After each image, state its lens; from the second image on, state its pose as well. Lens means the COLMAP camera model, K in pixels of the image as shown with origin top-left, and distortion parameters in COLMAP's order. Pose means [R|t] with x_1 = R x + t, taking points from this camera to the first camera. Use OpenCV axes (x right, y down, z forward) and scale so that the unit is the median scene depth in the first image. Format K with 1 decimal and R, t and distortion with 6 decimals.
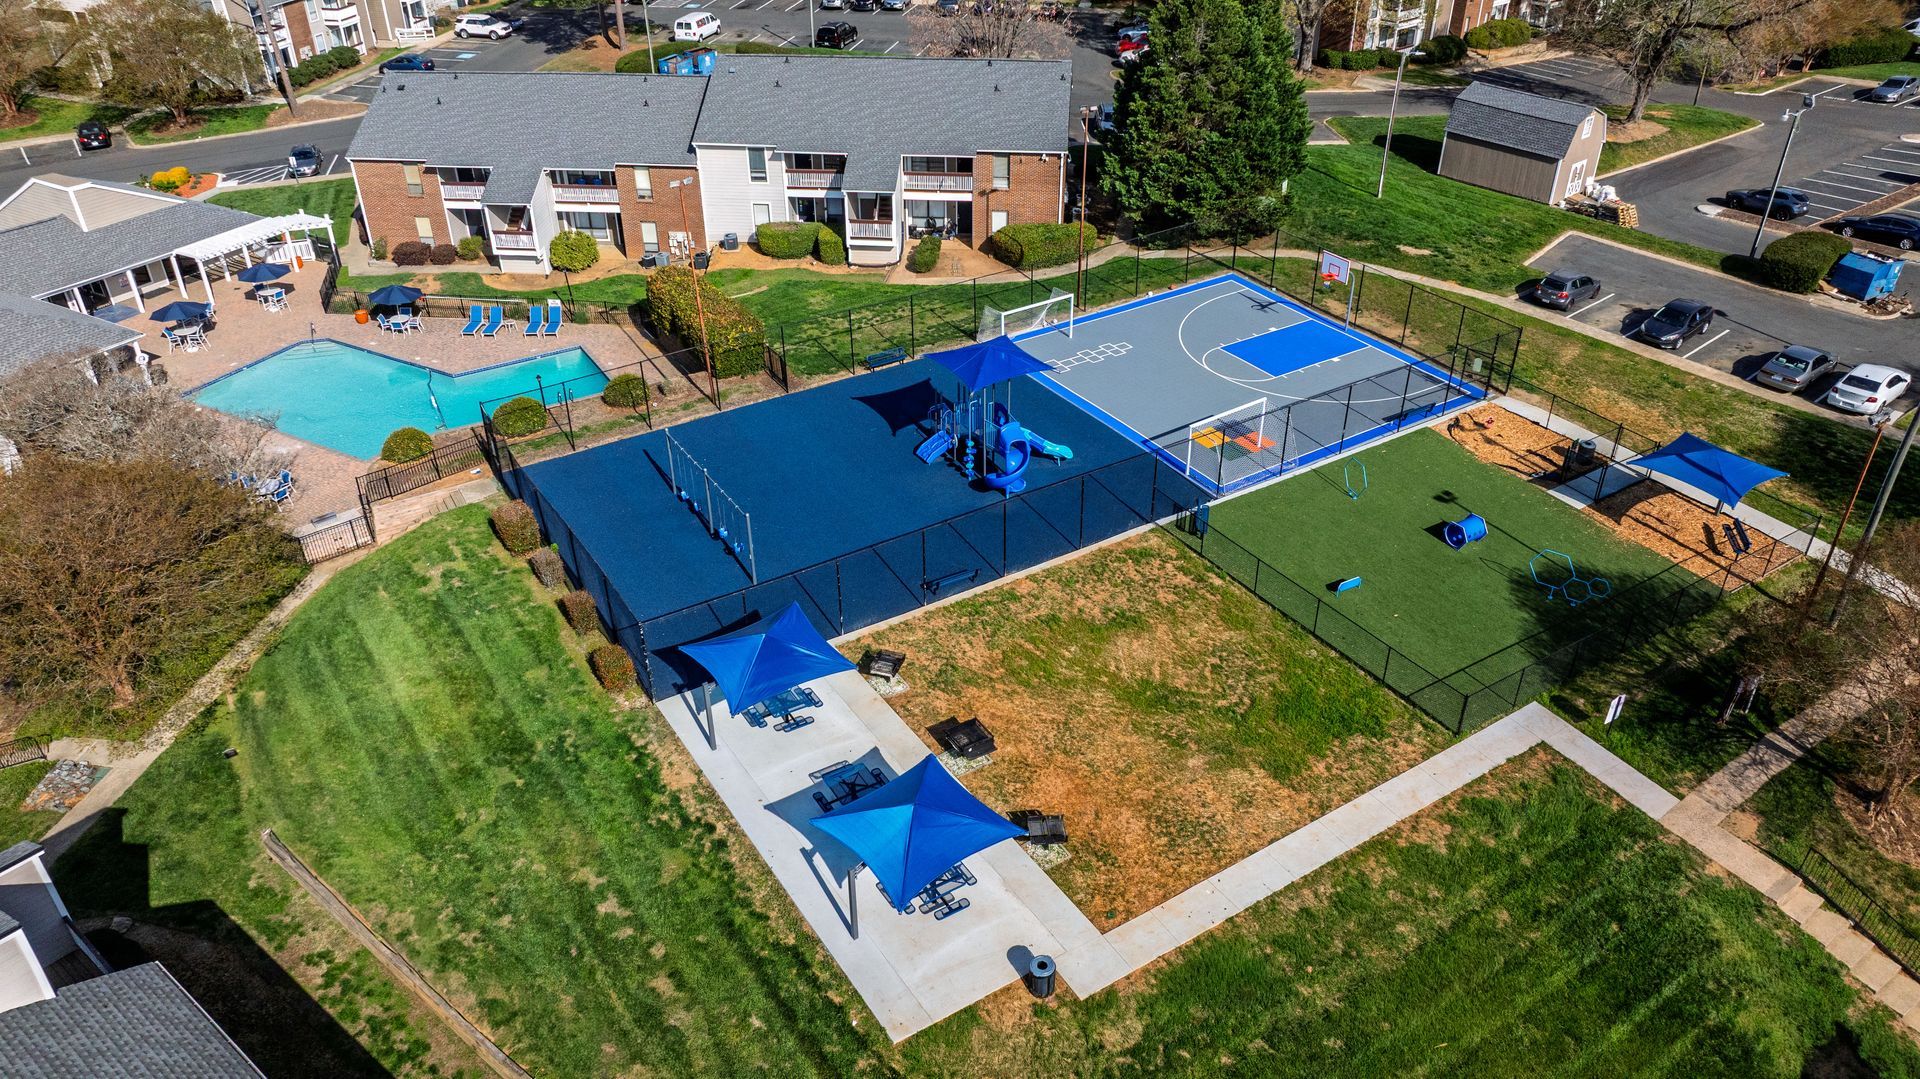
lens RADIAL K [[1350.6, 0, 960.0], [0, 1350.6, 539.5], [0, 0, 1]] dist [-0.037530, 0.040833]
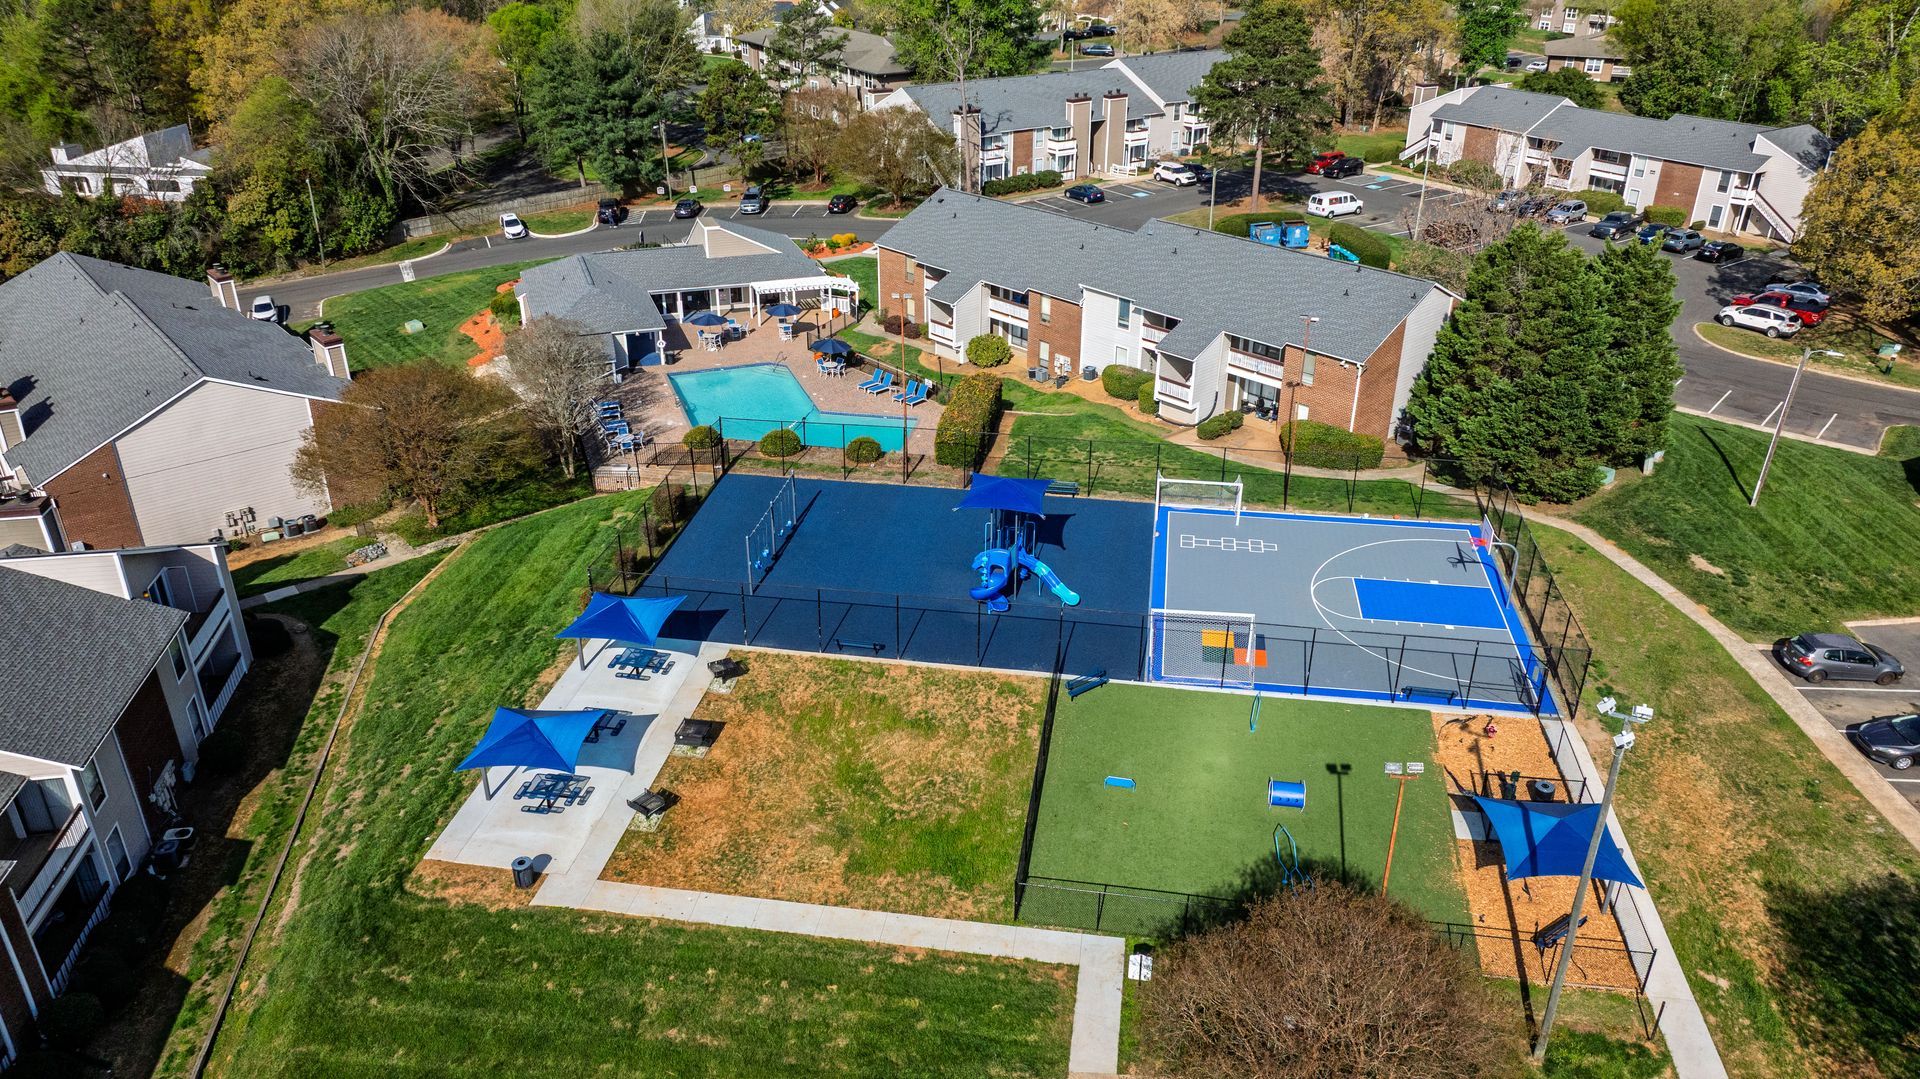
lens RADIAL K [[1350.6, 0, 960.0], [0, 1350.6, 539.5], [0, 0, 1]] dist [-0.037530, 0.040833]
pose [[0.750204, 0.303897, -0.587231, 0.468055], [-0.364965, 0.930892, 0.015492, -0.068940], [0.551357, 0.202697, 0.809271, 0.045869]]
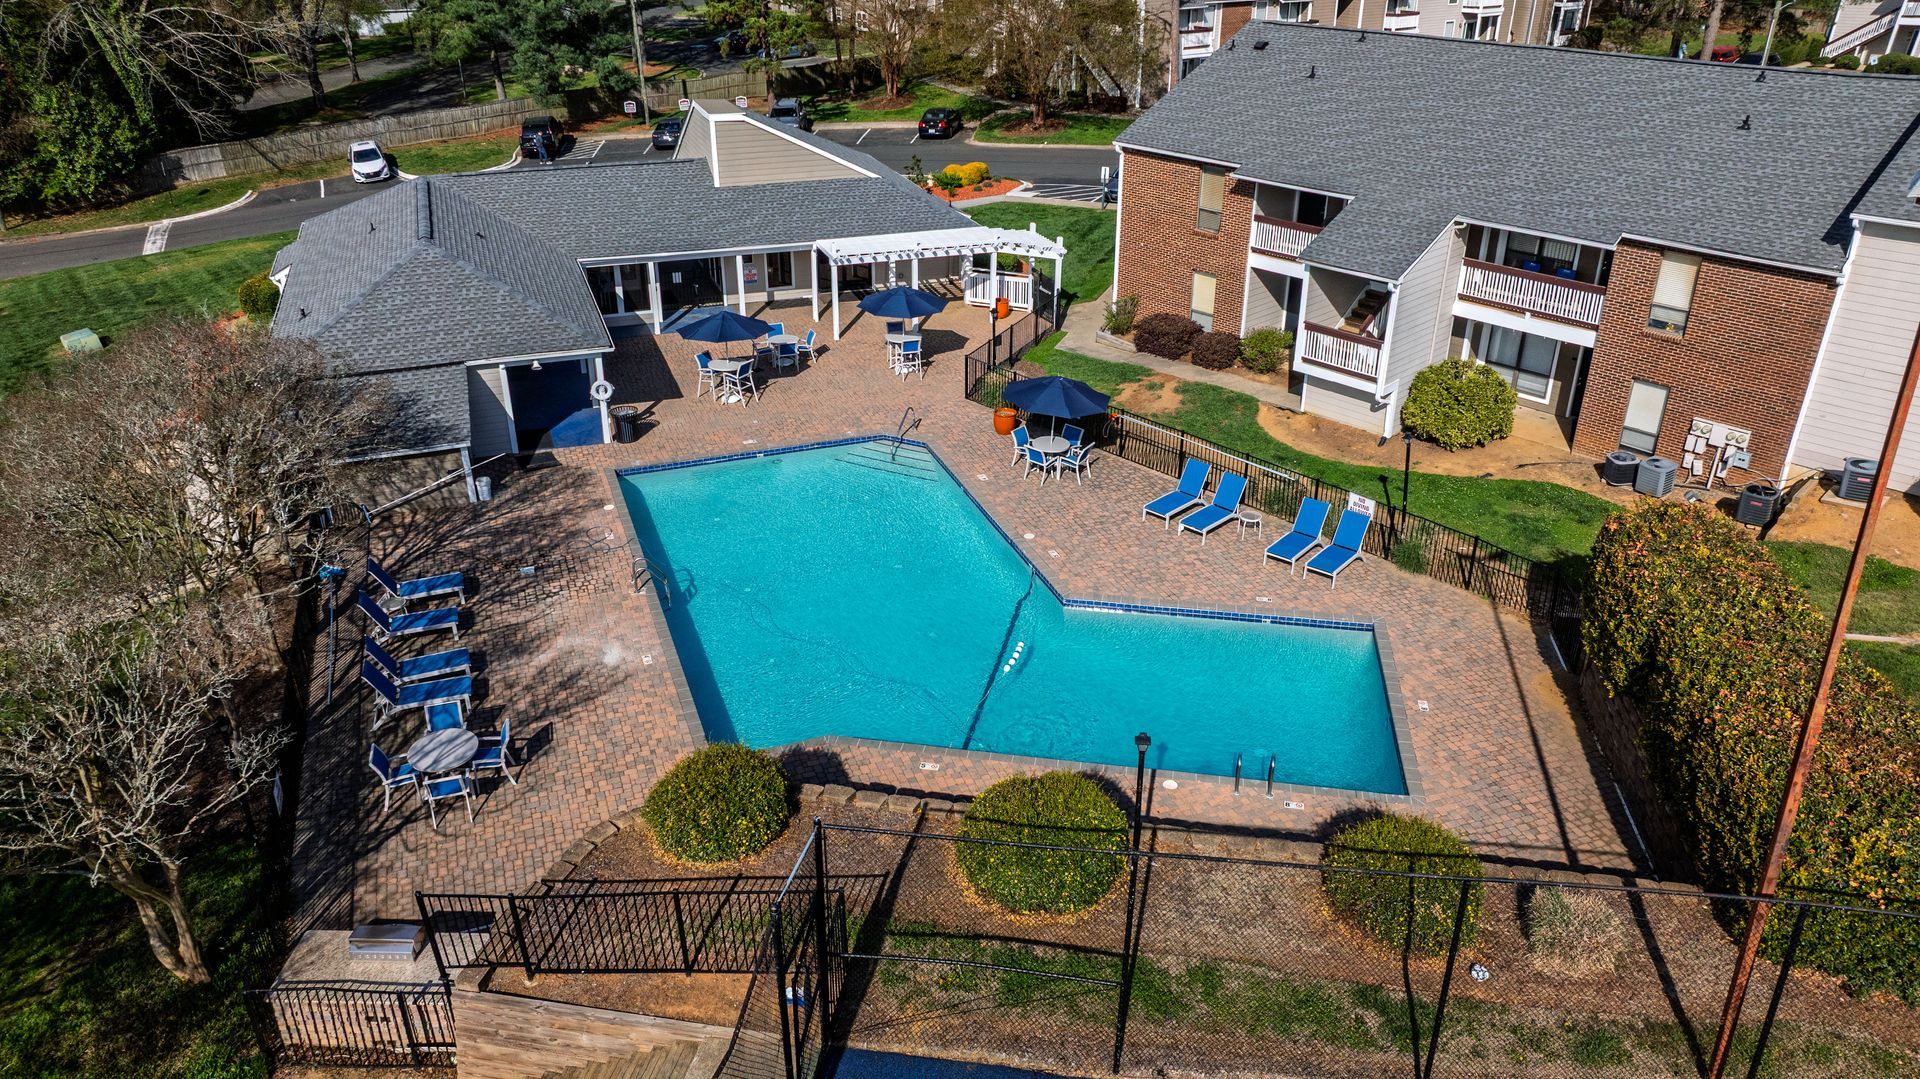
lens RADIAL K [[1350.6, 0, 960.0], [0, 1350.6, 539.5], [0, 0, 1]] dist [-0.037530, 0.040833]
pose [[0.754267, 0.299168, -0.584448, -0.138096], [-0.359344, 0.933102, 0.013881, -0.120345], [0.549502, 0.199548, 0.811312, 0.560696]]
